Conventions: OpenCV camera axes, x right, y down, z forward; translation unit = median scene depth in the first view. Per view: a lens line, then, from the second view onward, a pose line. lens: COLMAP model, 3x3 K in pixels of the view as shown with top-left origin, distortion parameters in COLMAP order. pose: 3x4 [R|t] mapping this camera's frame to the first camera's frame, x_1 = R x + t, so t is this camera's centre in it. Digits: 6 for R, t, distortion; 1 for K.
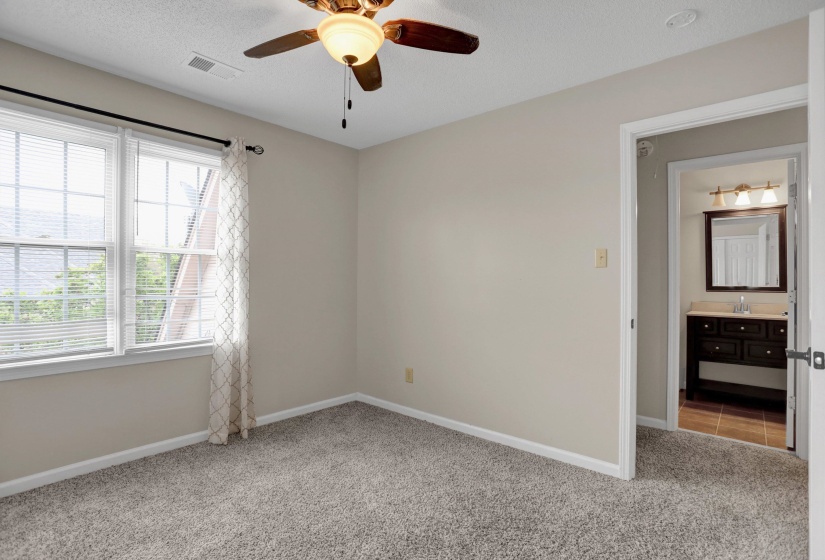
lens RADIAL K [[400.3, 0, 412.5], [0, 400.3, 280.0], [0, 0, 1]] dist [-0.065049, 0.027041]
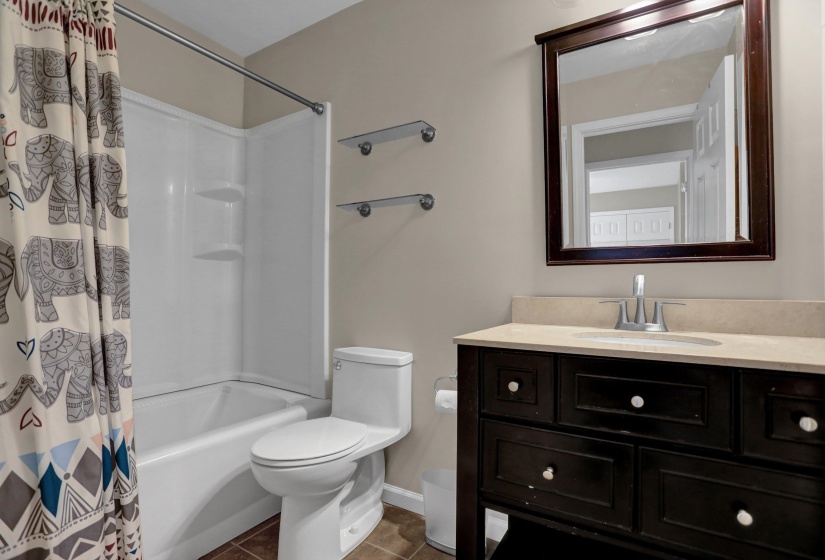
lens RADIAL K [[400.3, 0, 412.5], [0, 400.3, 280.0], [0, 0, 1]] dist [-0.065049, 0.027041]
pose [[0.984892, -0.010998, 0.172818, 0.244750], [0.010470, 0.999937, 0.003969, 0.017372], [-0.172851, -0.002100, 0.984946, 0.285571]]
